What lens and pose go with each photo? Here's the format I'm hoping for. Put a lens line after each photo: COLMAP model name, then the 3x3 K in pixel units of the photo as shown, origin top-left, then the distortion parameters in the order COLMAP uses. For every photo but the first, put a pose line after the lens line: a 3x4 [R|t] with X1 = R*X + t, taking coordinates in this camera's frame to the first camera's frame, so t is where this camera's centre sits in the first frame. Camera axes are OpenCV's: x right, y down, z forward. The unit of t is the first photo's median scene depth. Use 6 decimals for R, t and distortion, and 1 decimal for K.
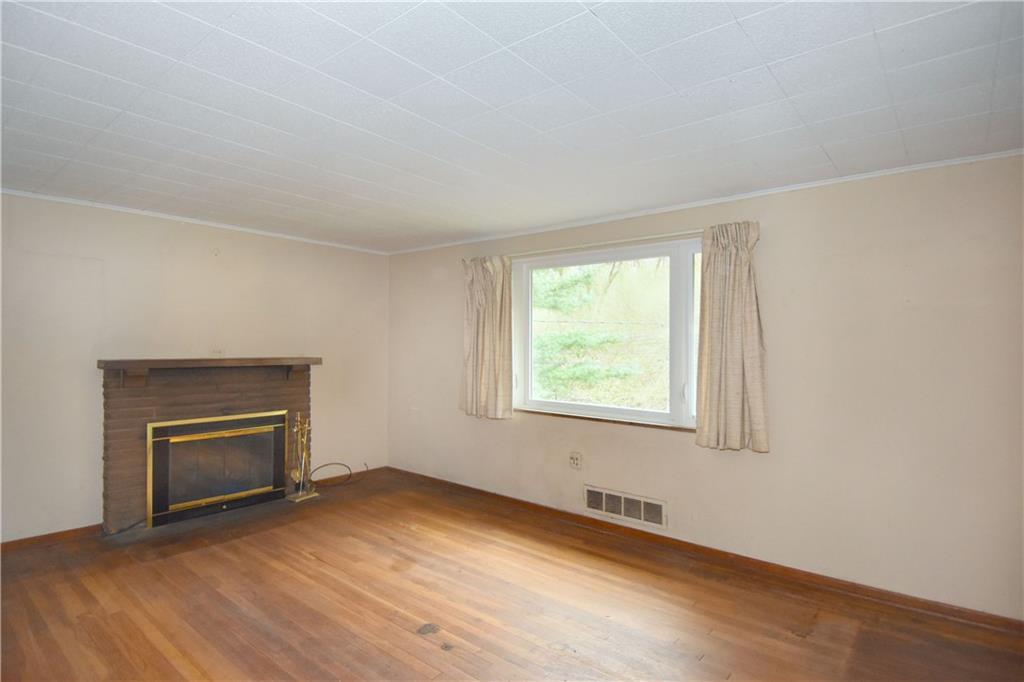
lens RADIAL K [[515.4, 0, 512.0], [0, 515.4, 341.0], [0, 0, 1]] dist [-0.001124, -0.000695]
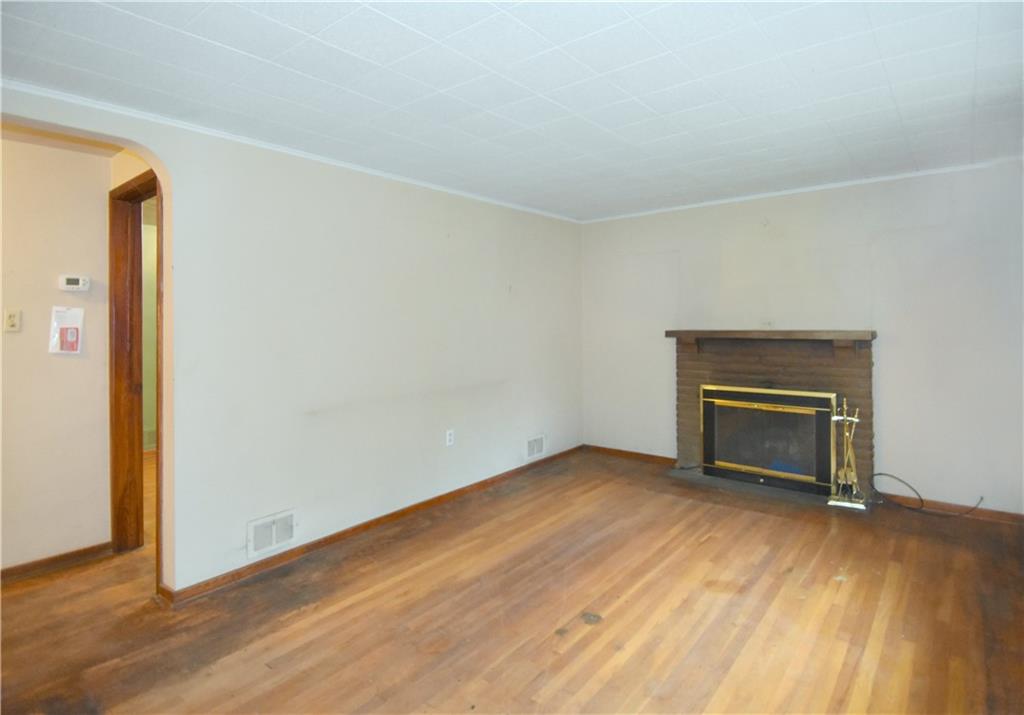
lens RADIAL K [[560.2, 0, 509.6], [0, 560.2, 318.7], [0, 0, 1]] dist [0.001000, -0.000188]
pose [[-0.001699, -0.009080, -0.999957, 0.586208], [0.019926, 0.999760, -0.009112, 0.013152], [0.999800, -0.019940, -0.001518, 0.586972]]
